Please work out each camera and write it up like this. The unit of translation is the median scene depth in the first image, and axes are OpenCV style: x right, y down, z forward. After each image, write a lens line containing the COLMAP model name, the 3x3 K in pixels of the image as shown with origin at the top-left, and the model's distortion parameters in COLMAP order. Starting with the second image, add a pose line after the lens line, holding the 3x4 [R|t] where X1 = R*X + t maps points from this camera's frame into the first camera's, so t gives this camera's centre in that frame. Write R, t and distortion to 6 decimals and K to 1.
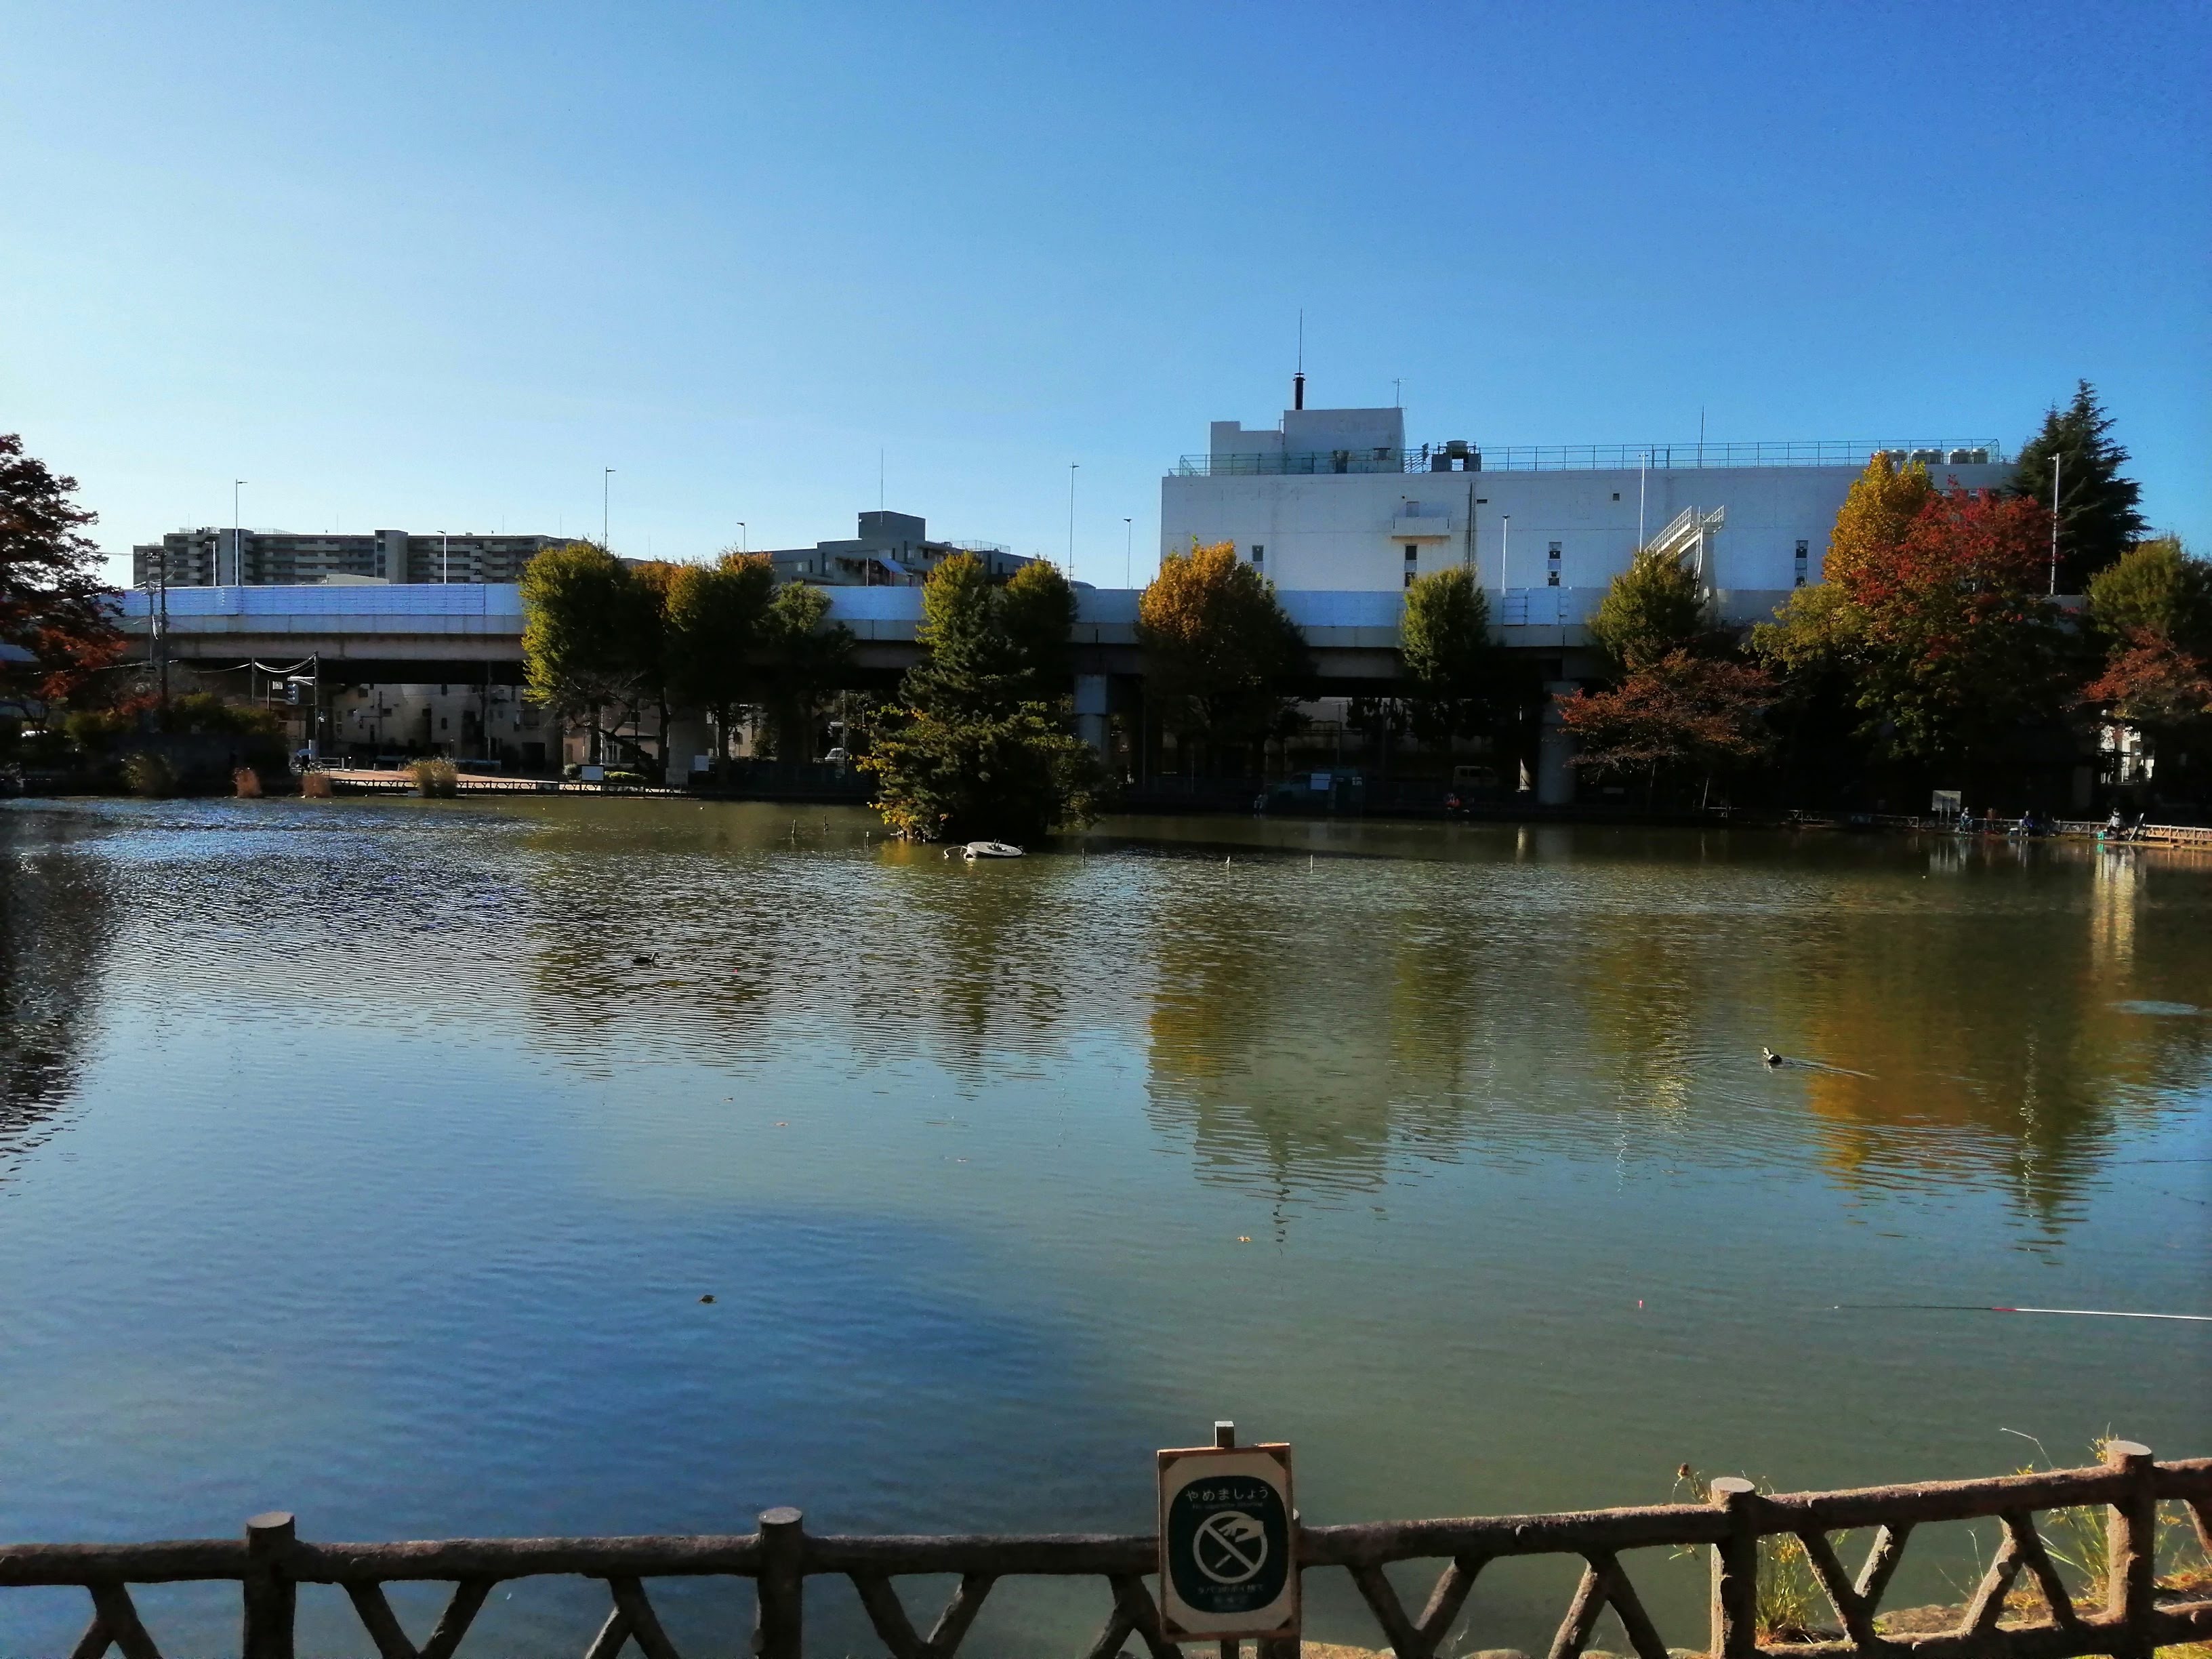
lens RADIAL K [[1835.4, 0, 1106.0], [0, 1835.4, 829.5], [0, 0, 1]] dist [0.005689, 0.011059]
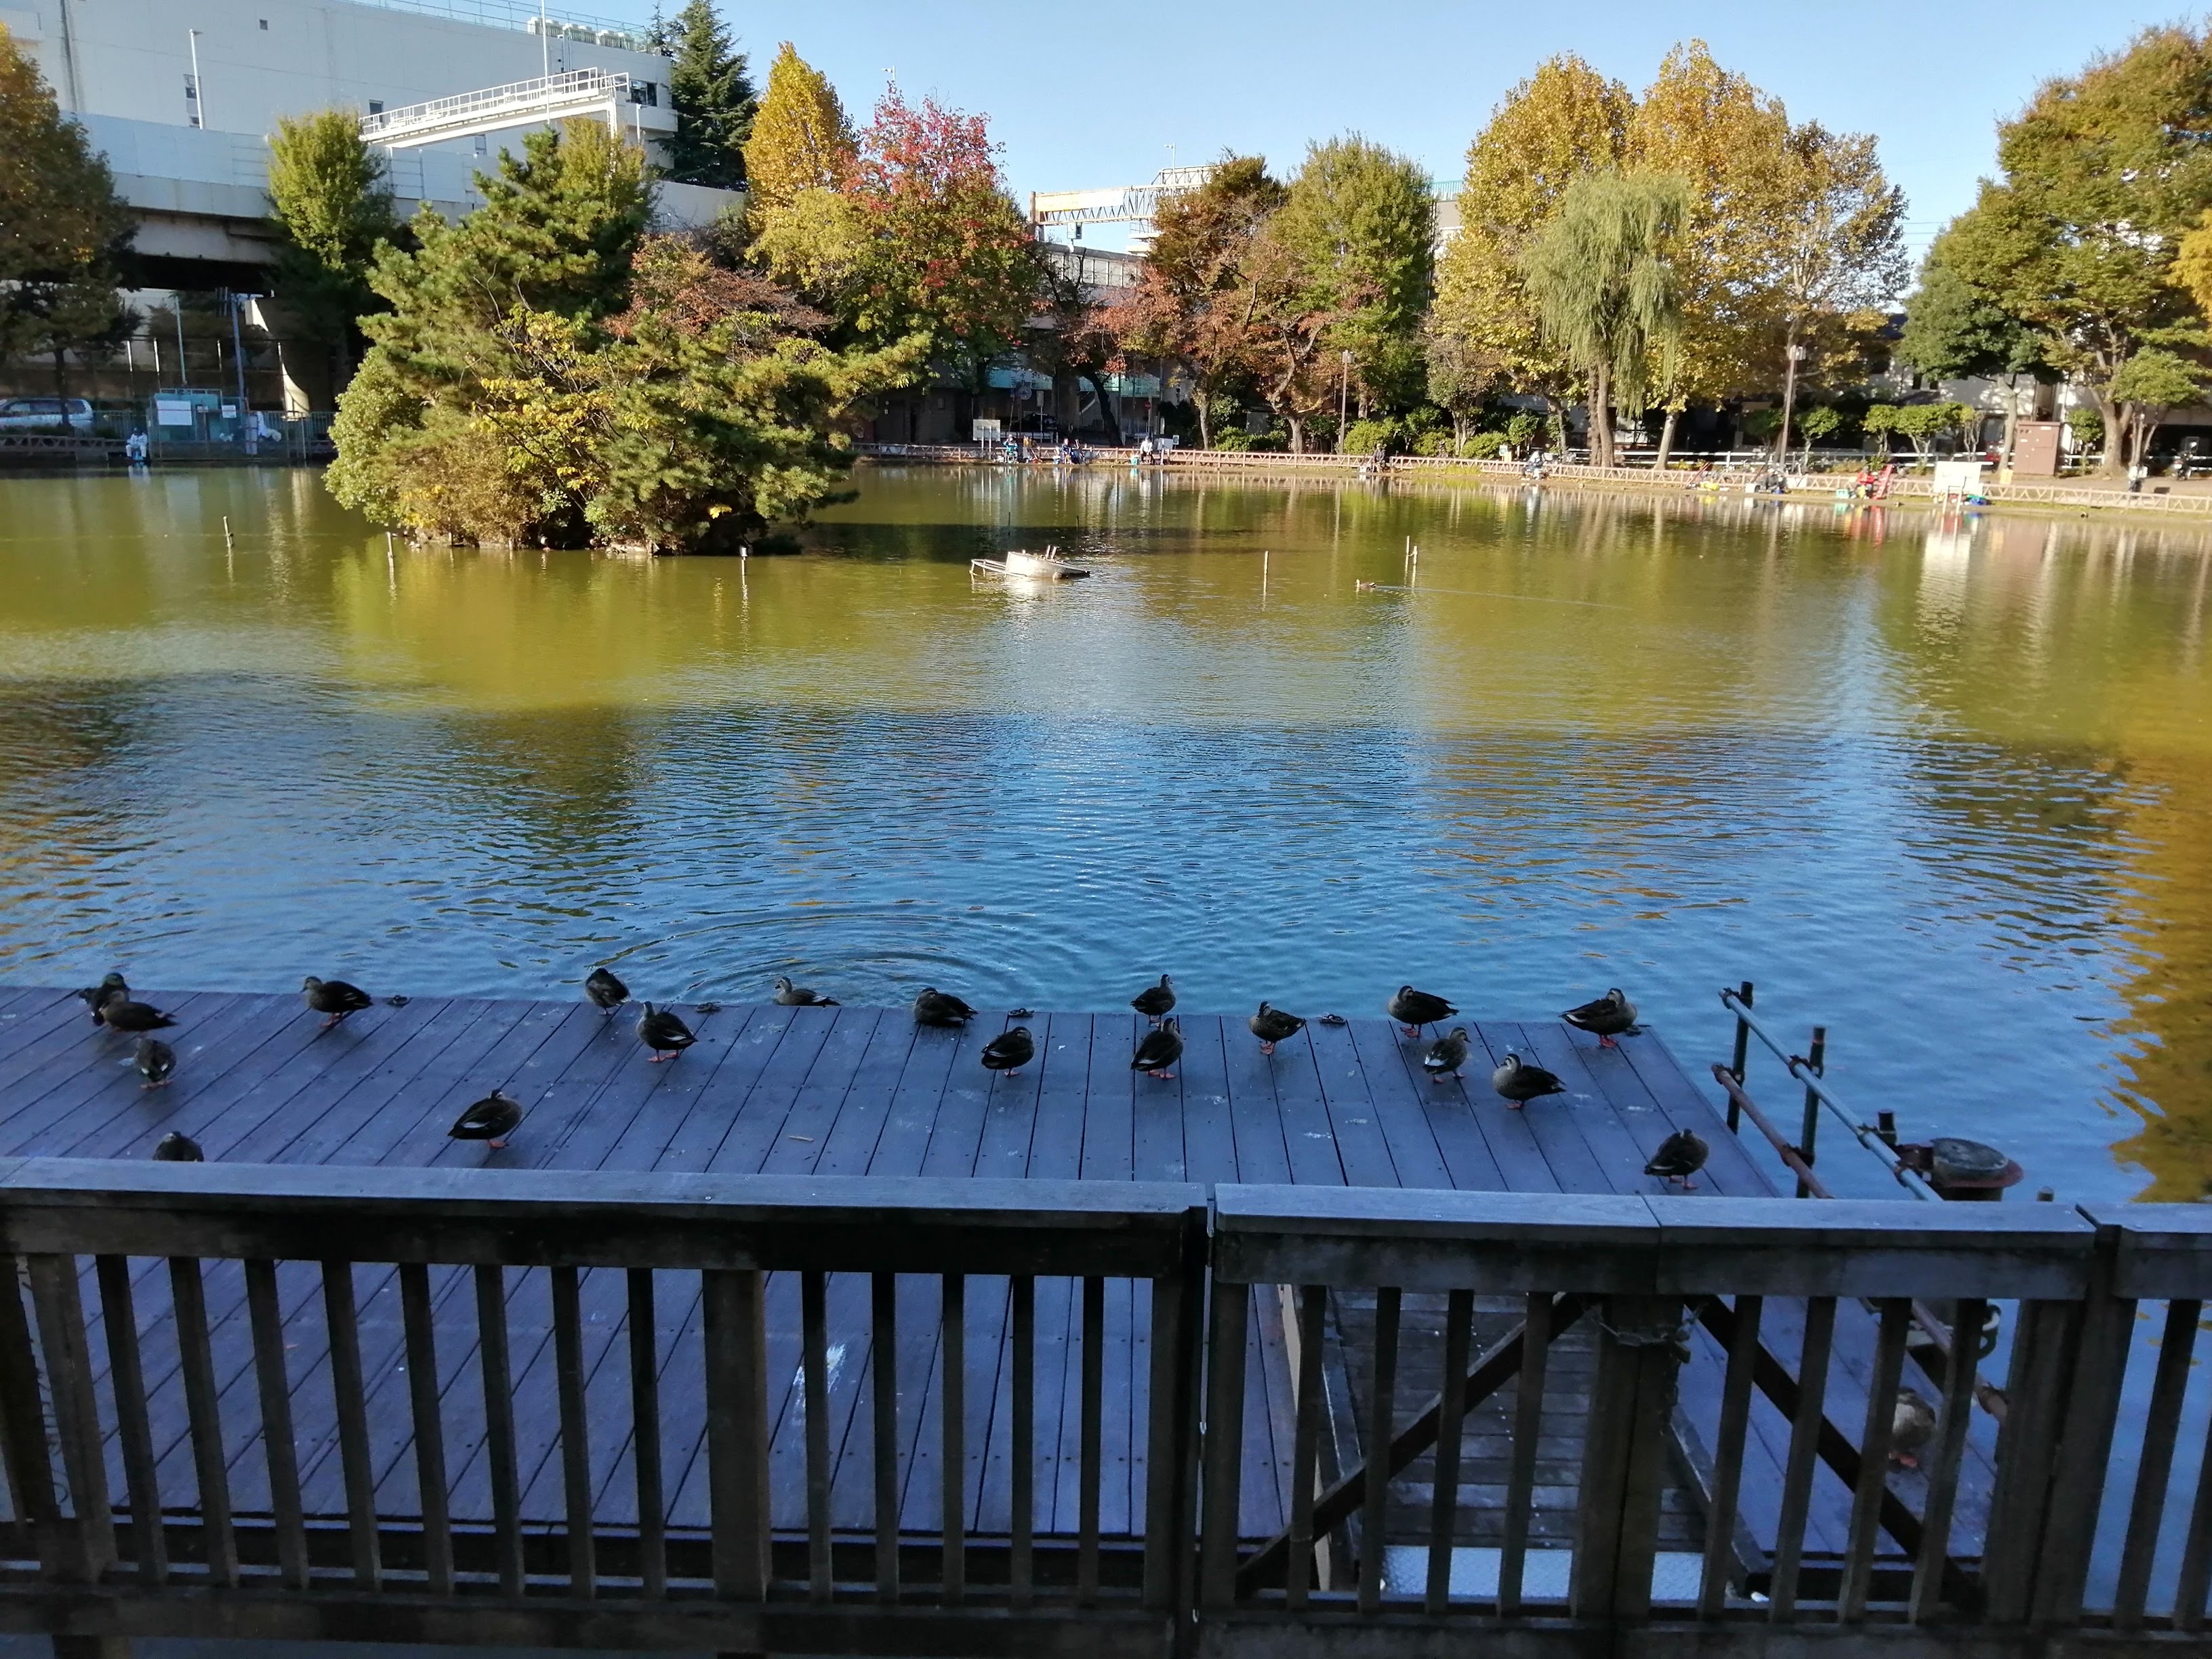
lens RADIAL K [[1835.4, 0, 1106.0], [0, 1835.4, 829.5], [0, 0, 1]] dist [0.005689, 0.011059]
pose [[0.501334, -0.205460, 0.840506, -0.327054], [0.023162, 0.974237, 0.224335, -0.021640], [-0.864944, -0.092999, 0.493176, 0.356499]]
